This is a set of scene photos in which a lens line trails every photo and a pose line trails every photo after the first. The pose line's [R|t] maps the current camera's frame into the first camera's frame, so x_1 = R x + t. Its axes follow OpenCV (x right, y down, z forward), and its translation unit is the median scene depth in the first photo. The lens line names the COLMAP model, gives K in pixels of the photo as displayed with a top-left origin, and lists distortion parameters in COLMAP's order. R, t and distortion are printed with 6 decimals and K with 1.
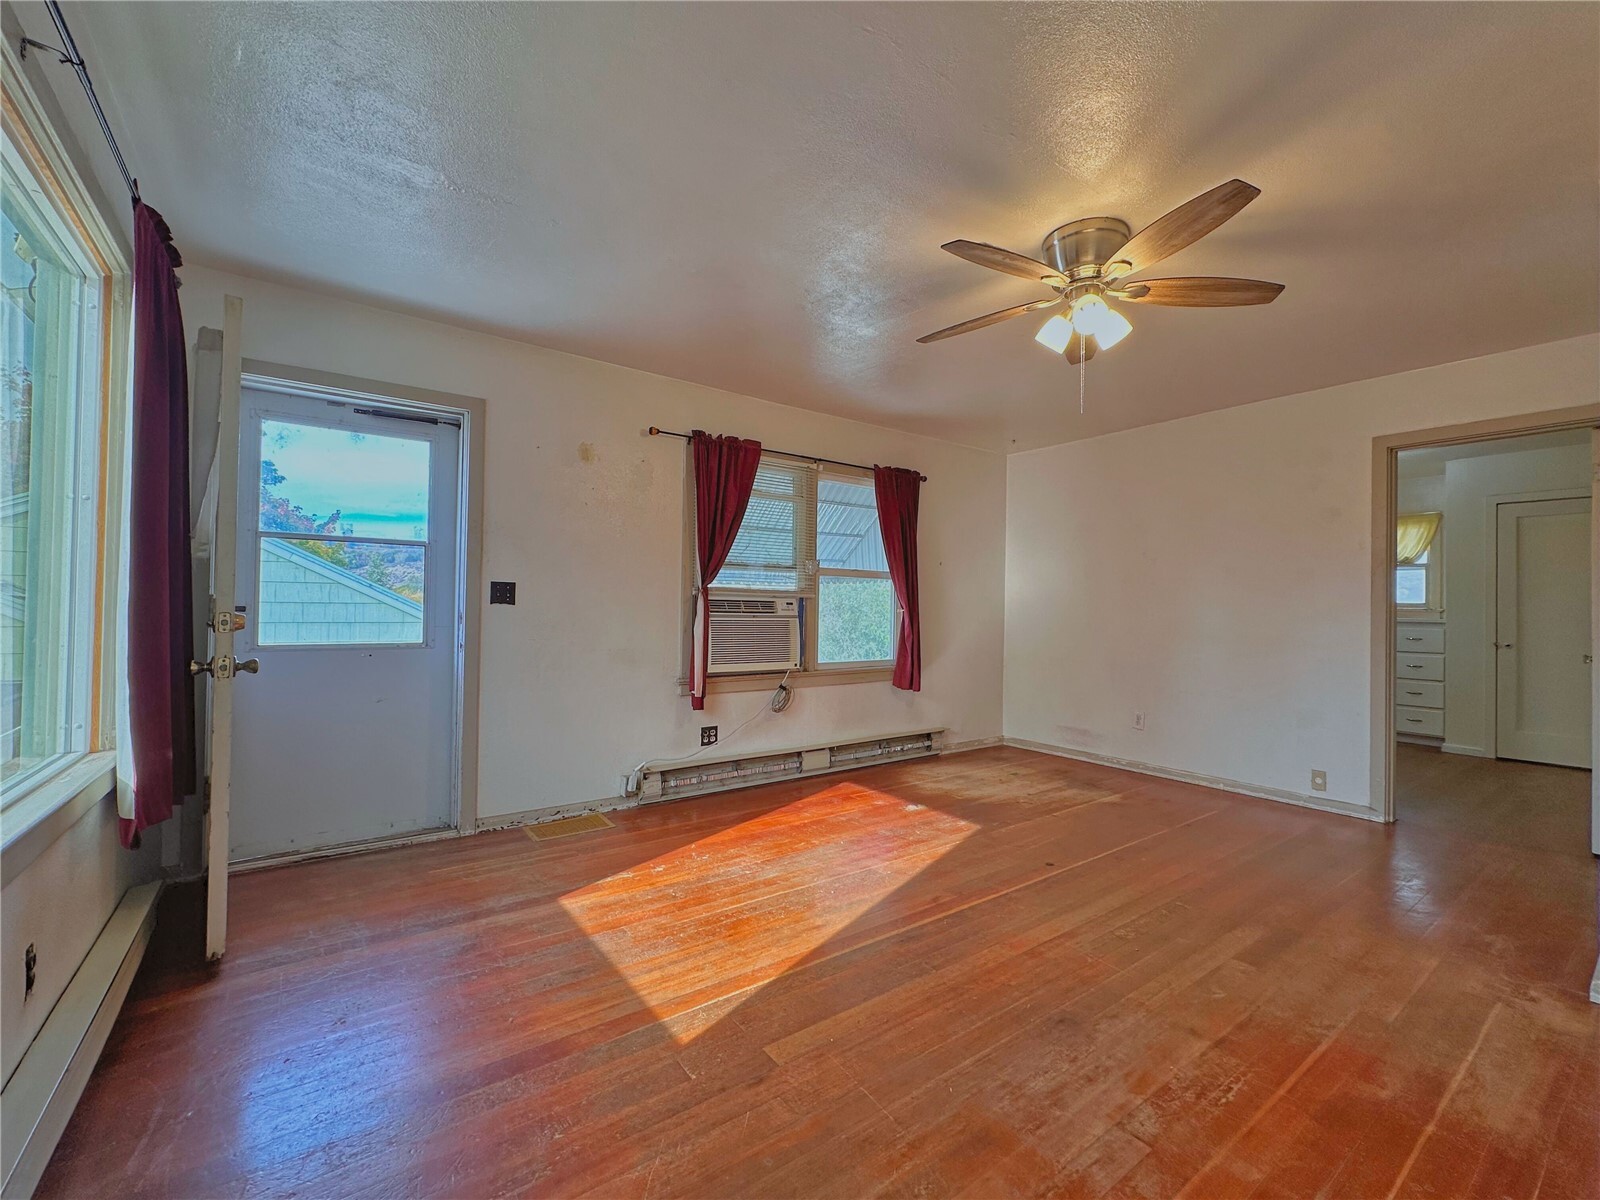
lens RADIAL K [[677.5, 0, 797.3], [0, 677.5, 601.2], [0, 0, 1]] dist [-0.002982, 0.000416]
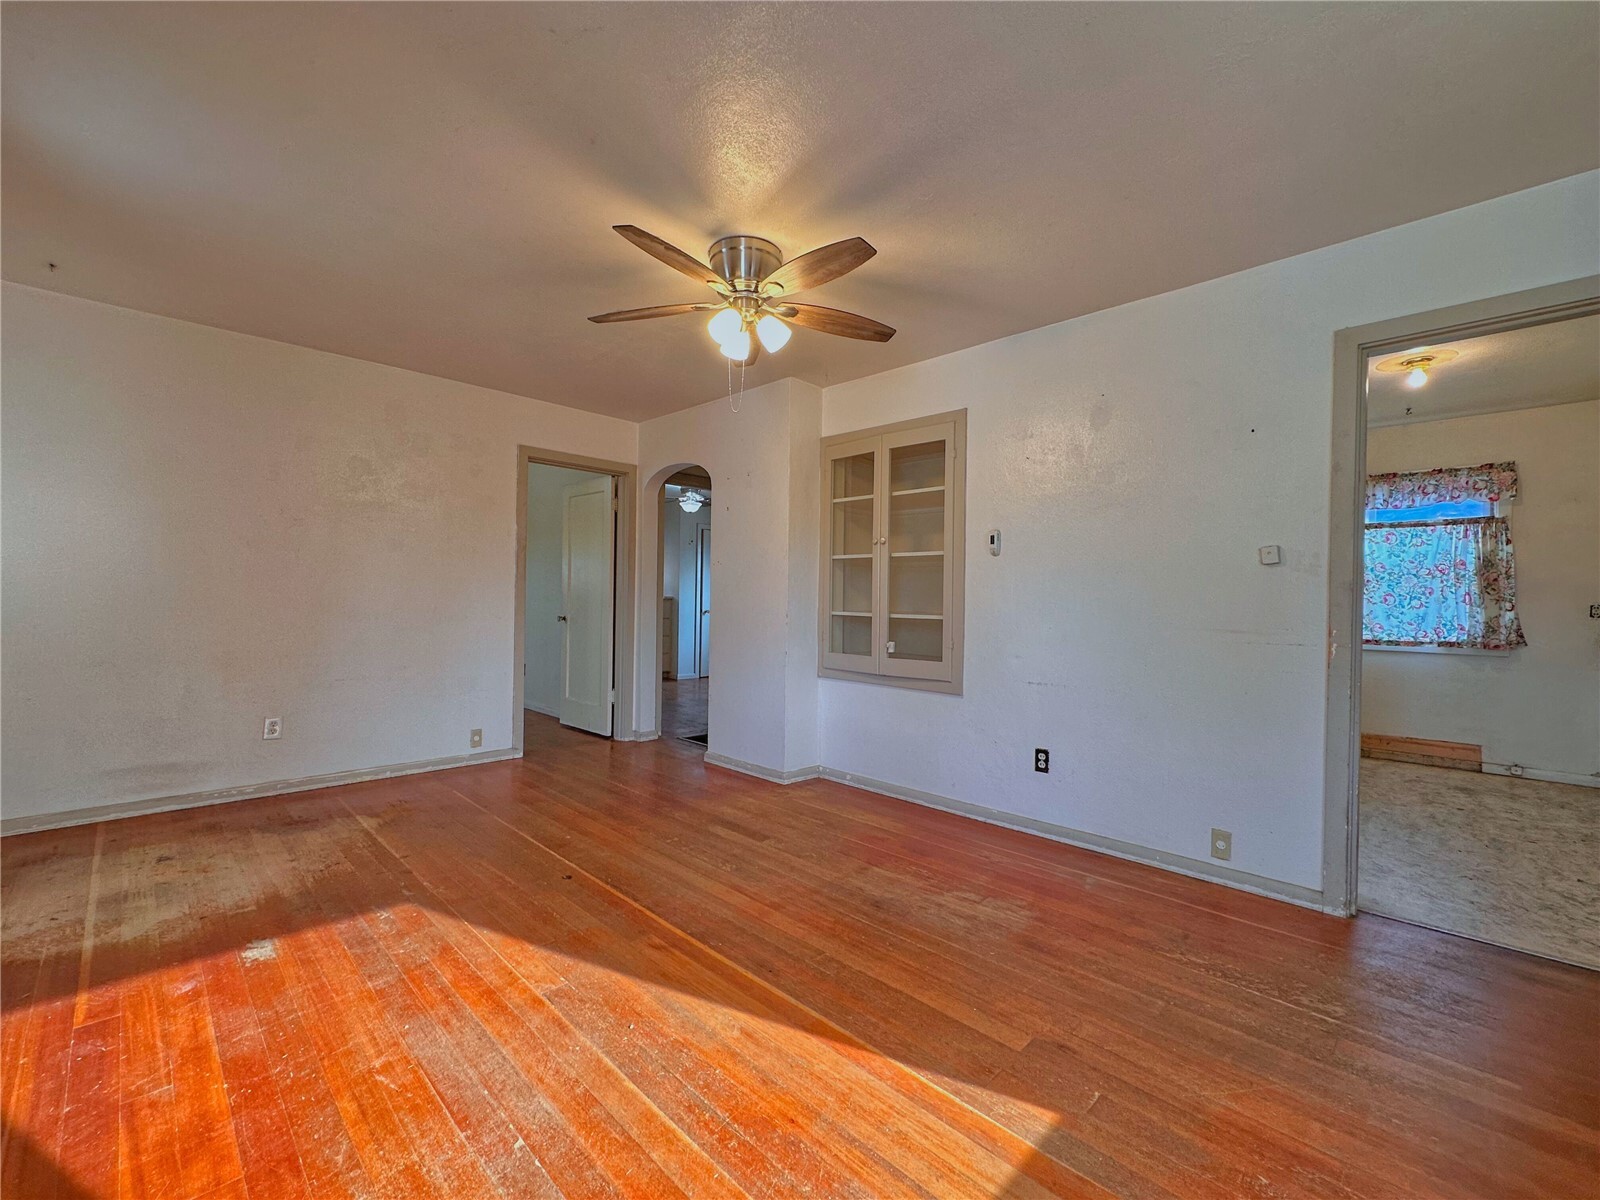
lens RADIAL K [[677.5, 0, 800.0], [0, 677.5, 602.1], [0, 0, 1]] dist [-0.002982, 0.000416]
pose [[-0.166190, -0.022303, 0.985841, -0.514290], [-0.030189, 0.999391, 0.017520, 0.003974], [-0.985631, -0.026850, -0.166762, 0.812107]]
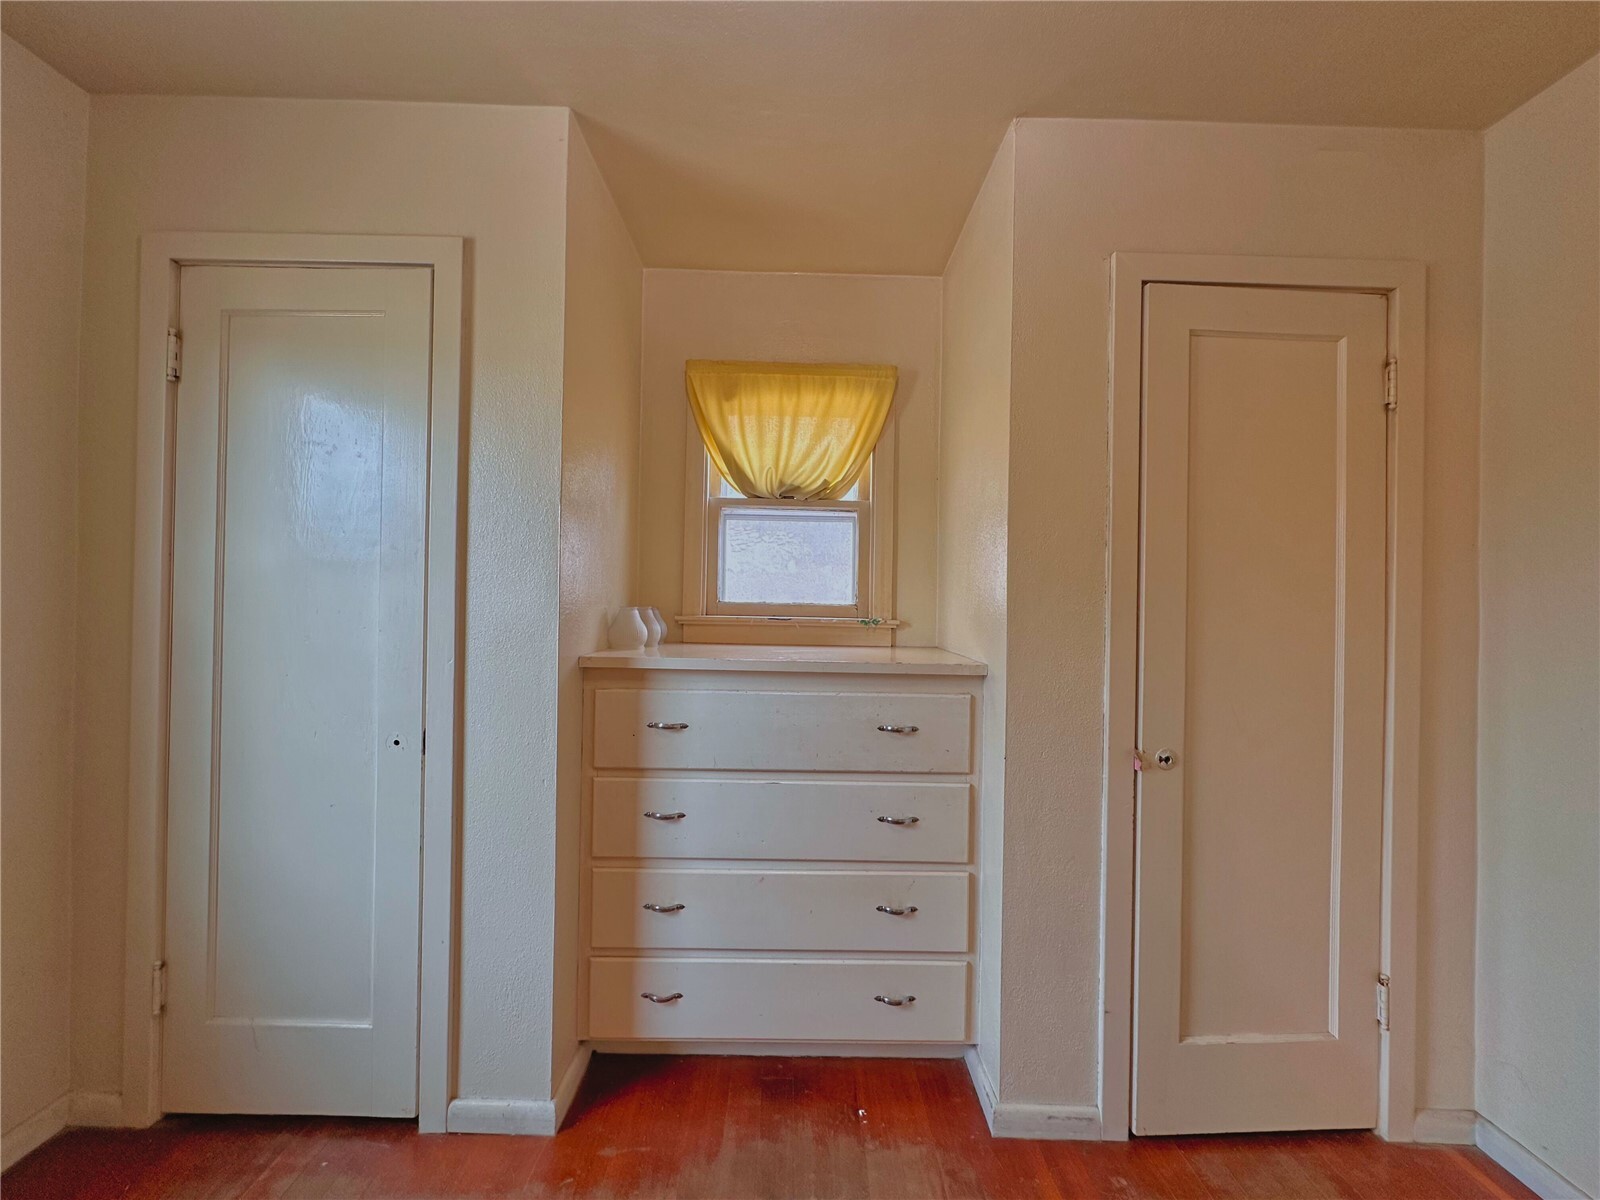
lens RADIAL K [[640.6, 0, 804.8], [0, 640.6, 598.4], [0, 0, 1]] dist [-0.002883, 0.000657]
pose [[0.585961, -0.002490, 0.810335, 0.567332], [-0.015843, 0.999769, 0.014529, -0.004803], [-0.810184, -0.021352, 0.585786, 0.748700]]
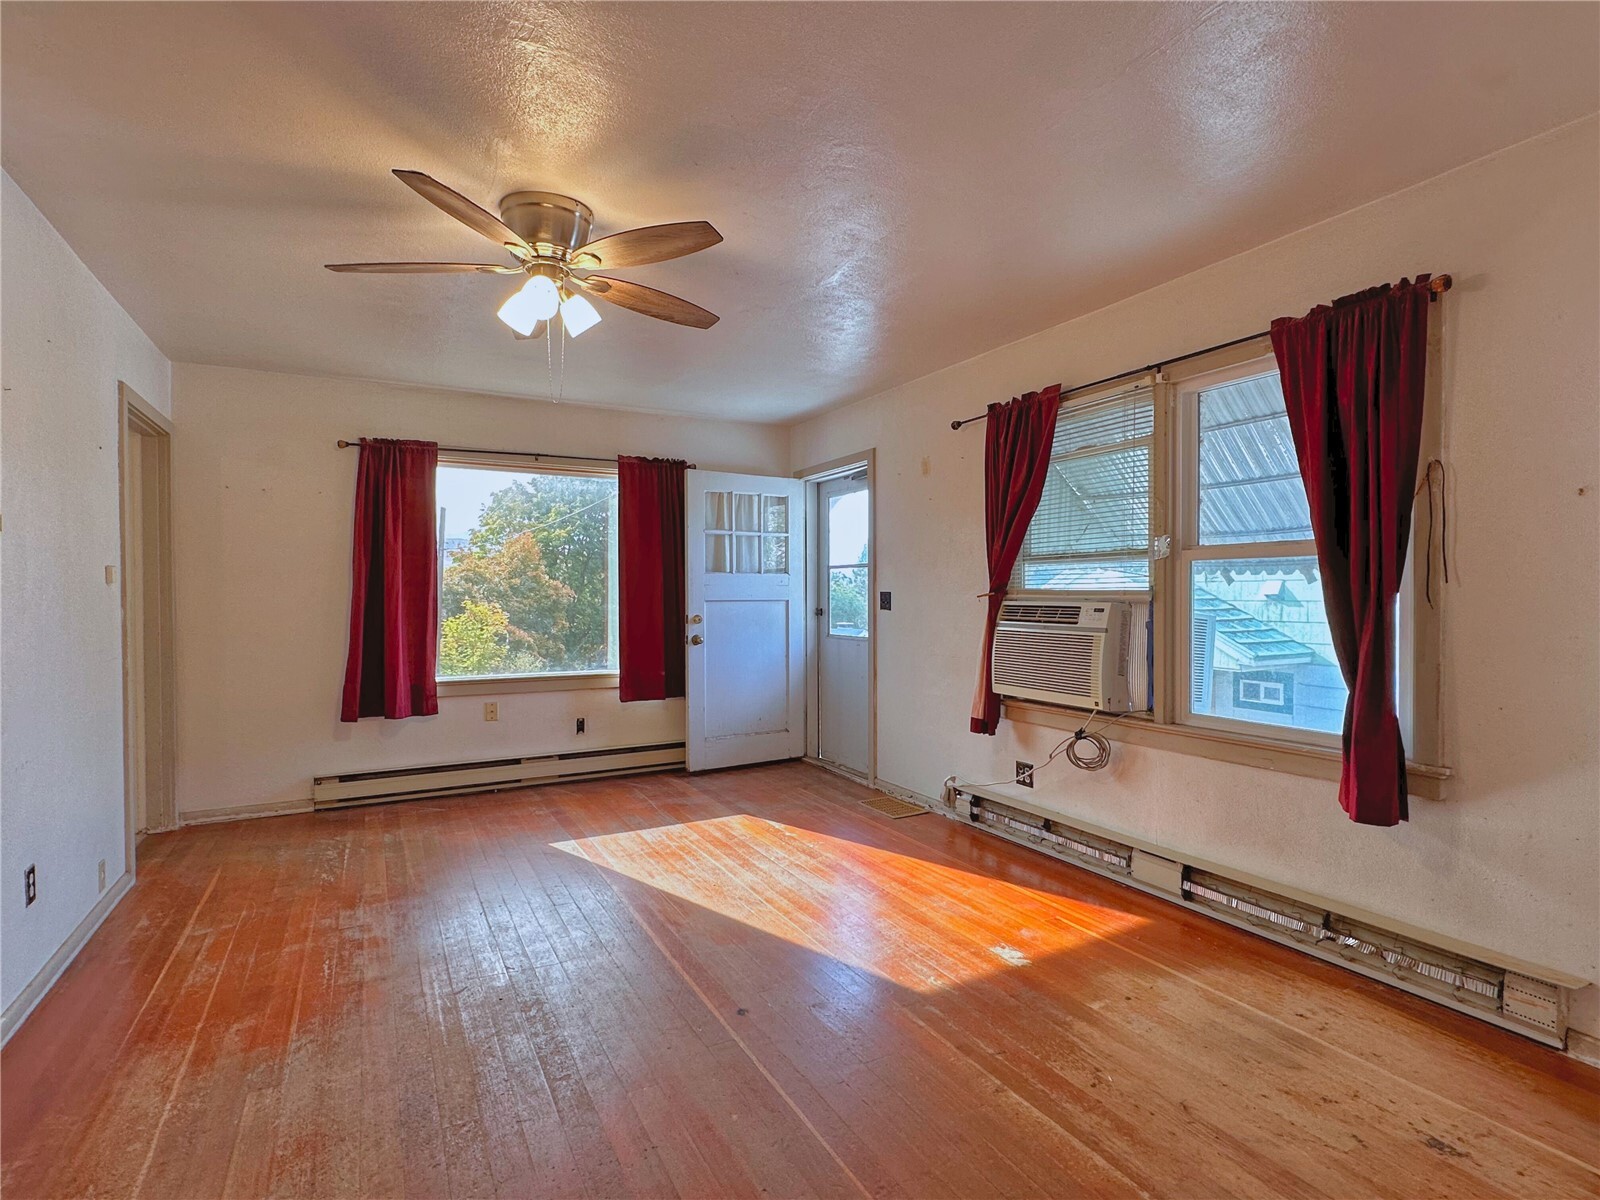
lens RADIAL K [[791.9, 0, 793.6], [0, 791.9, 603.7], [0, 0, 1]] dist [0.004526, 0.000667]
pose [[-0.136099, 0.000891, -0.990695, 1.073184], [0.012419, 0.999923, -0.000806, -0.007818], [0.990617, -0.012413, -0.136099, 1.098433]]
